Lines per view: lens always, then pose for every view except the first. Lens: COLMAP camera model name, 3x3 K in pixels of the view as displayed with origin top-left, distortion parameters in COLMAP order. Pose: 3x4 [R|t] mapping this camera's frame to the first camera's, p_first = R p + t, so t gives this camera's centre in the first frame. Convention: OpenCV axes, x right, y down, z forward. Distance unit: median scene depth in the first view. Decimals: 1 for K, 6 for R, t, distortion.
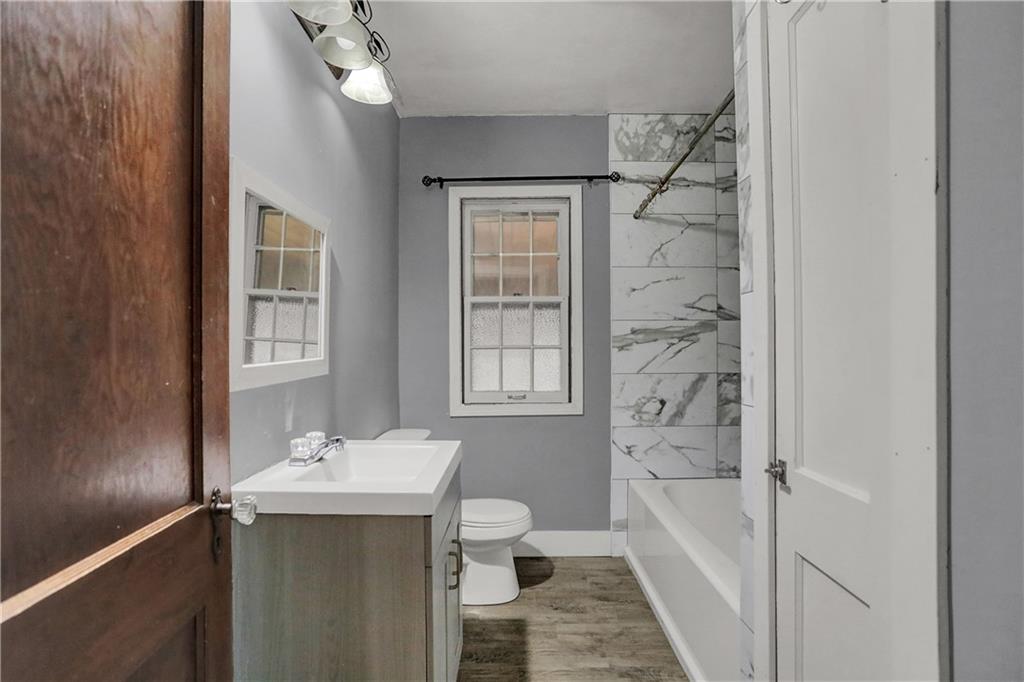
lens RADIAL K [[499.2, 0, 517.8], [0, 499.2, 340.8], [0, 0, 1]] dist [-0.070939, 0.031523]
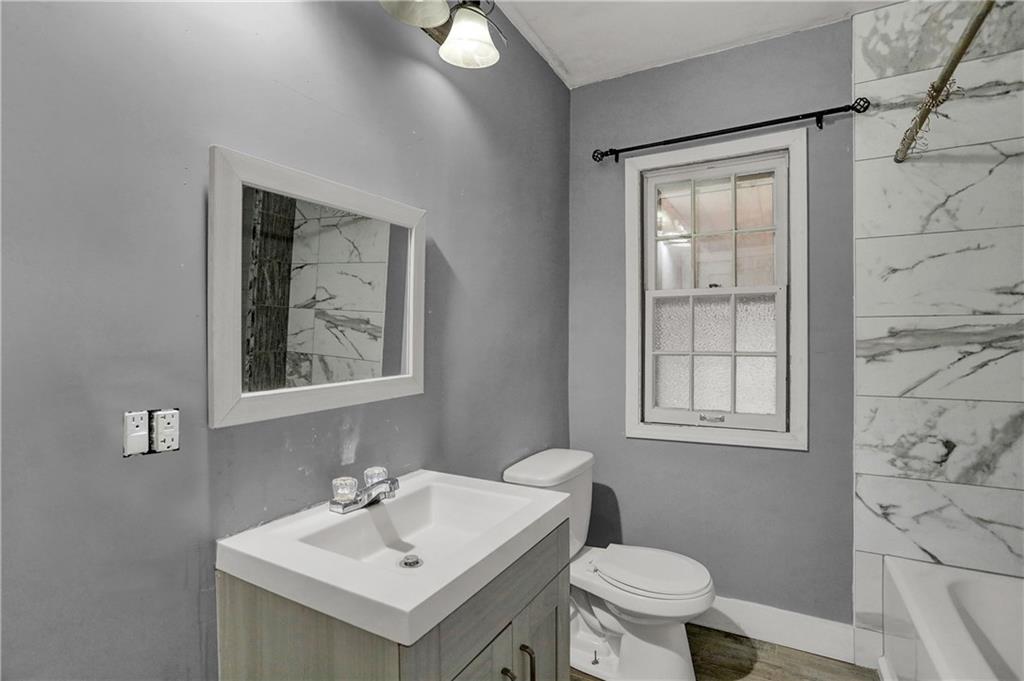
lens RADIAL K [[510.6, 0, 513.2], [0, 510.6, 335.9], [0, 0, 1]] dist [-0.049071, 0.025082]
pose [[0.884343, -0.002004, -0.466833, 0.095010], [0.003911, 0.999987, 0.003117, -0.019212], [0.466821, -0.004583, 0.884340, 0.171216]]
